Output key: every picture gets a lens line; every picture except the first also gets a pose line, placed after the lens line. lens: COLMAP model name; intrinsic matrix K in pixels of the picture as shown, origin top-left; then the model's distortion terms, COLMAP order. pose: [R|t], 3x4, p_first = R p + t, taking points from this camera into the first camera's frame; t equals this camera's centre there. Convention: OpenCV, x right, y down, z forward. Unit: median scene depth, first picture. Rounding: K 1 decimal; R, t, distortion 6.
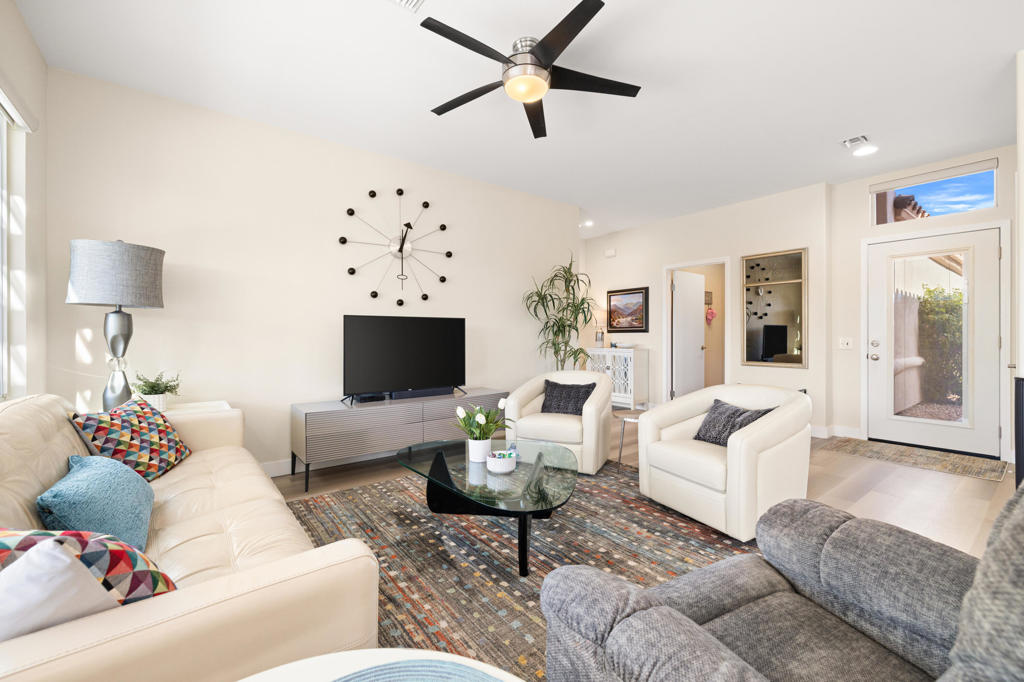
lens RADIAL K [[431.9, 0, 513.0], [0, 431.9, 336.0], [0, 0, 1]] dist [0.000876, -0.000381]
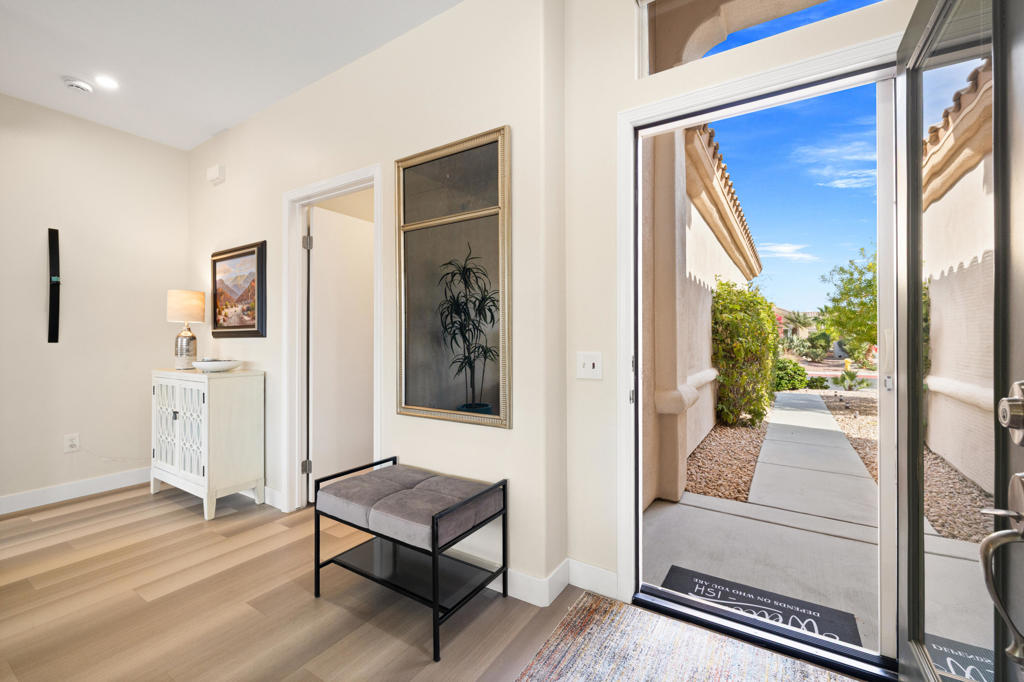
lens RADIAL K [[431.9, 0, 513.0], [0, 431.9, 336.0], [0, 0, 1]] dist [0.000876, -0.000381]
pose [[0.943066, -0.000167, 0.332607, 0.489885], [0.002505, 0.999975, -0.006601, -0.006695], [-0.332597, 0.007059, 0.943043, 0.550116]]
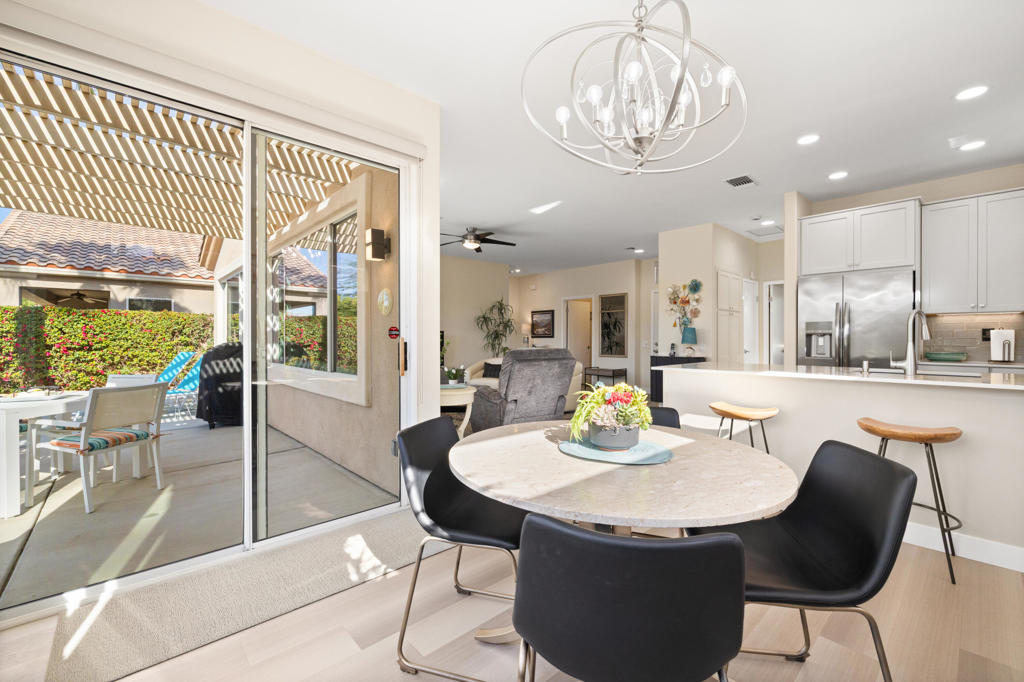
lens RADIAL K [[437.2, 0, 510.5], [0, 437.2, 338.3], [0, 0, 1]] dist [0.002131, 0.000041]
pose [[0.997313, 0.000022, 0.073263, 0.034037], [0.000060, 0.999999, -0.001117, -0.005434], [-0.073263, 0.001118, 0.997312, -0.757069]]
